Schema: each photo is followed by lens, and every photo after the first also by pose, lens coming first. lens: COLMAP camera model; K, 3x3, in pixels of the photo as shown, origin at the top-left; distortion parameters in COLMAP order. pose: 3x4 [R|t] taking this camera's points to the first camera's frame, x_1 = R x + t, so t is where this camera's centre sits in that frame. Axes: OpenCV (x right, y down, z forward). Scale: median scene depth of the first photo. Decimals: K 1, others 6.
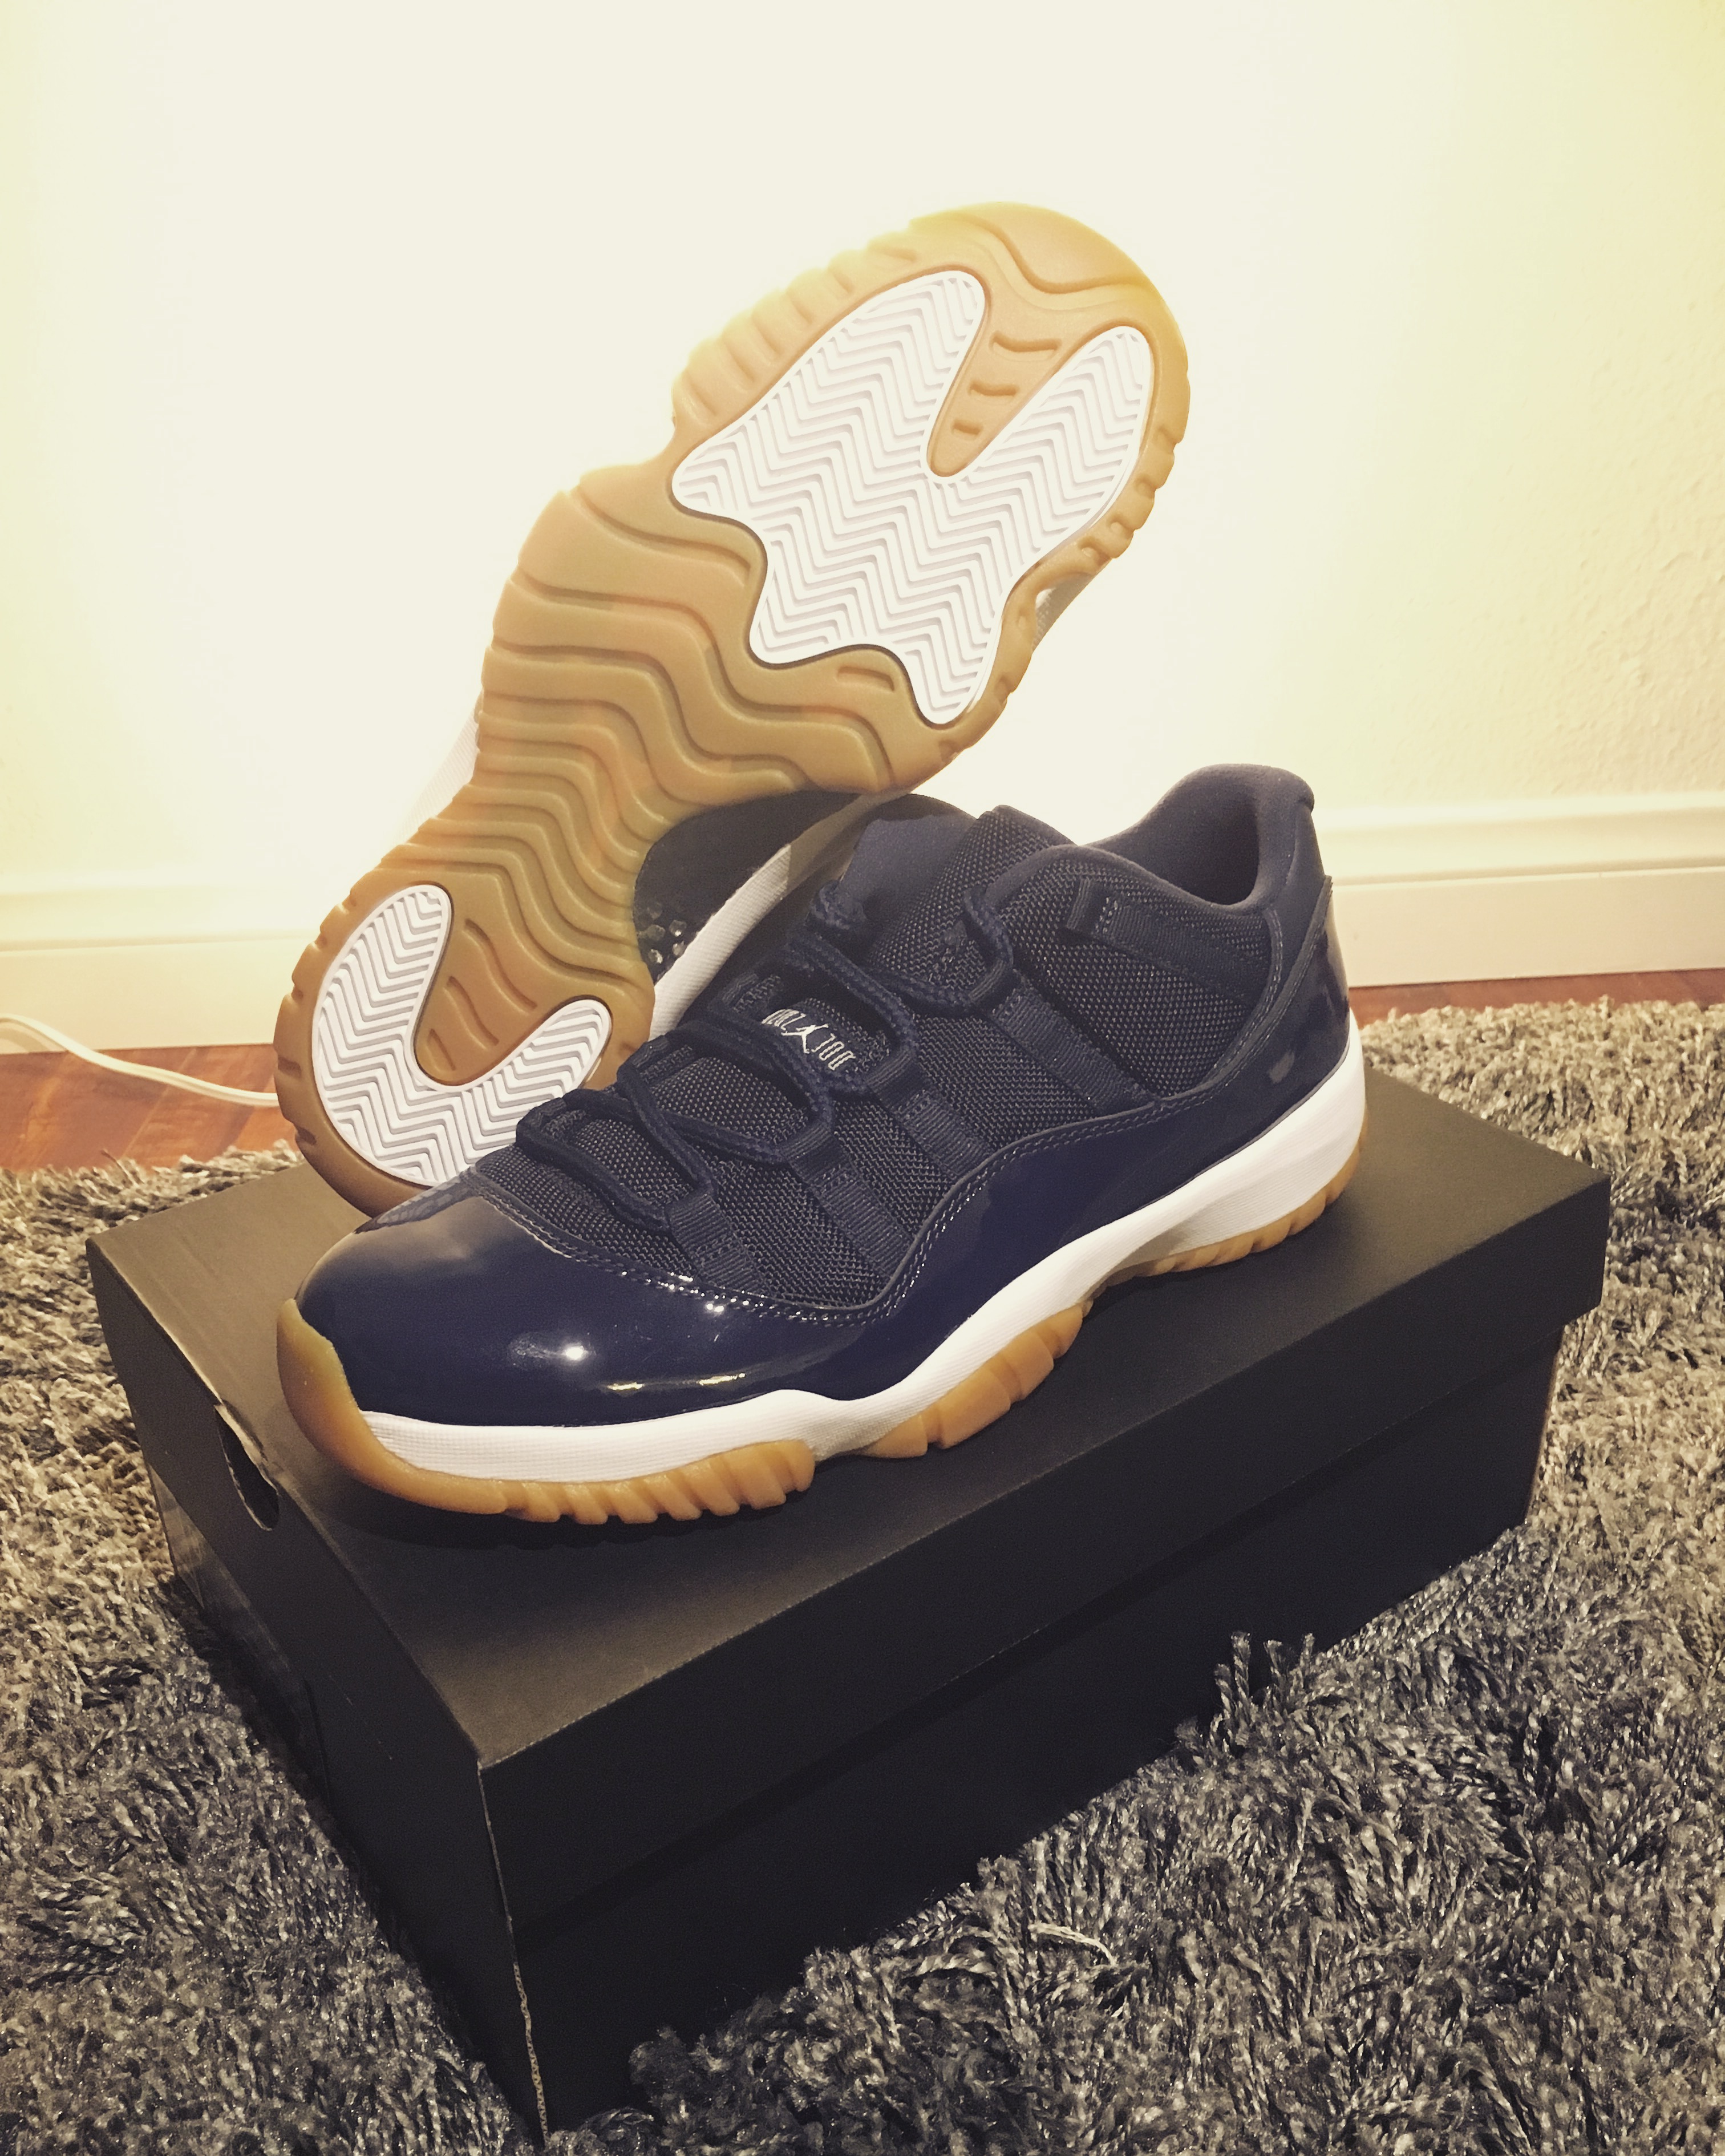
lens RADIAL K [[2109.6, 0, 866.7], [0, 2109.6, 1200.4], [0, 0, 1]] dist [0.085983, -0.118003]
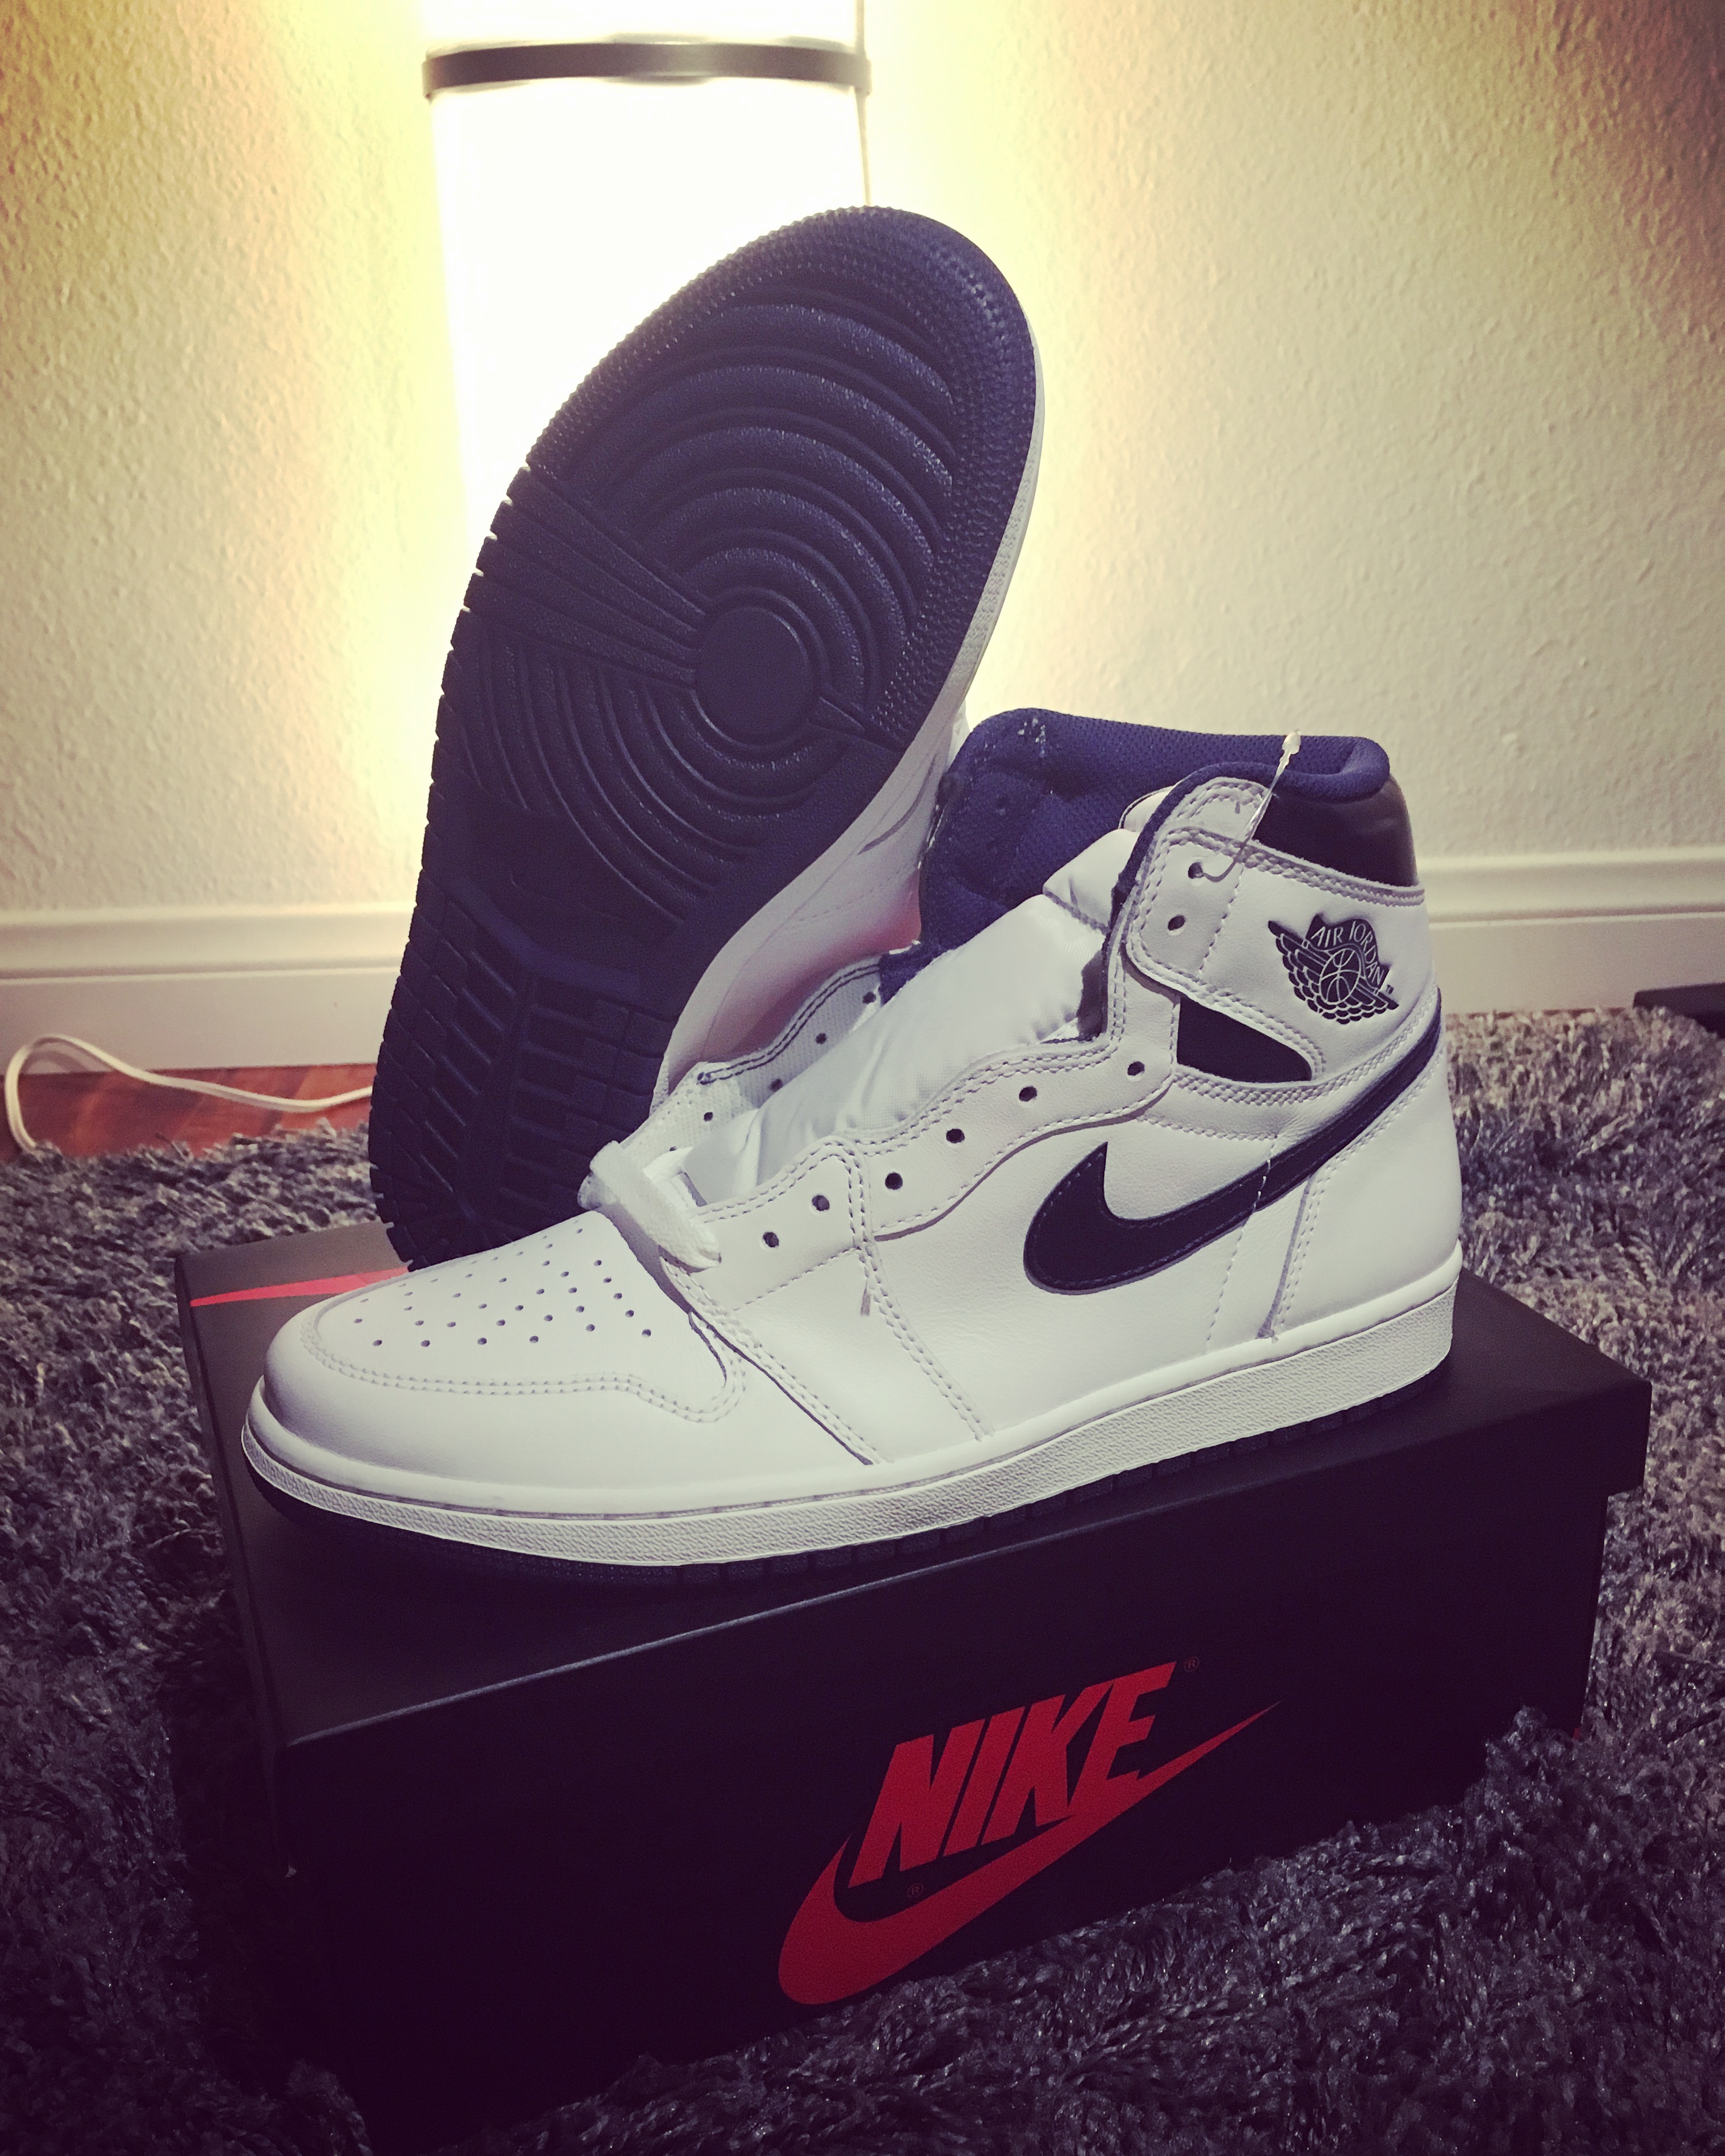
lens RADIAL K [[2109.6, 0, 866.7], [0, 2109.6, 1200.4], [0, 0, 1]] dist [0.085983, -0.118003]
pose [[0.999401, 0.005118, 0.034217, -0.029998], [-0.002062, 0.996050, -0.088769, 0.121856], [-0.034536, 0.088645, 0.995464, -0.126986]]
